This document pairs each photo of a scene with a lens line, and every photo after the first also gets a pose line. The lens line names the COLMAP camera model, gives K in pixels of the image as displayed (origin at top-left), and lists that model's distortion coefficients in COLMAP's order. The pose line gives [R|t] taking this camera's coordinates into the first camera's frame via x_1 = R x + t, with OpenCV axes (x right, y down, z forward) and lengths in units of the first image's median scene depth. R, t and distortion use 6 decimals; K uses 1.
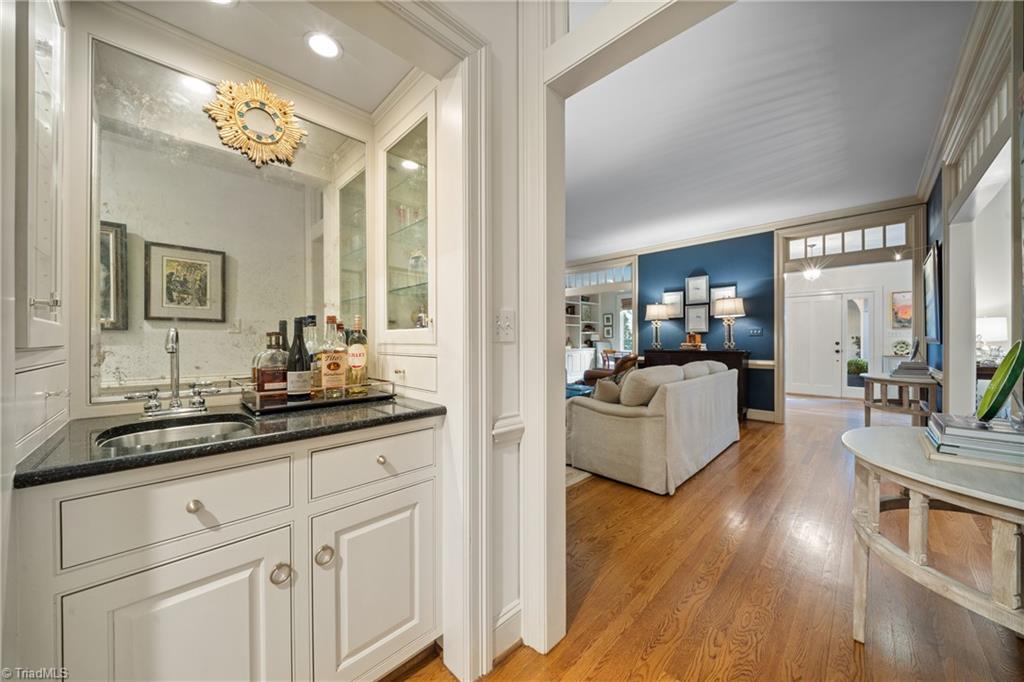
lens RADIAL K [[357.2, 0, 513.2], [0, 357.2, 341.9], [0, 0, 1]] dist [-0.007359, -0.000170]
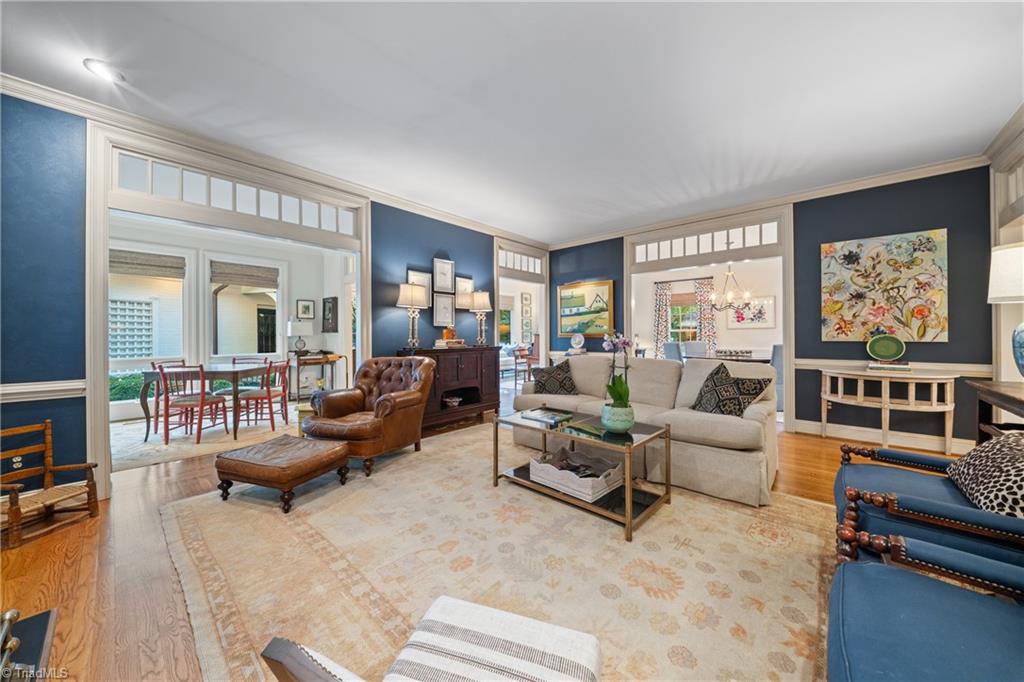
lens RADIAL K [[357.2, 0, 516.1], [0, 357.2, 333.3], [0, 0, 1]] dist [-0.007359, -0.000170]
pose [[-0.057862, 0.000594, 0.998324, -0.338344], [0.000508, 1.000000, -0.000565, -0.009079], [-0.998324, 0.000475, -0.057863, 0.888235]]
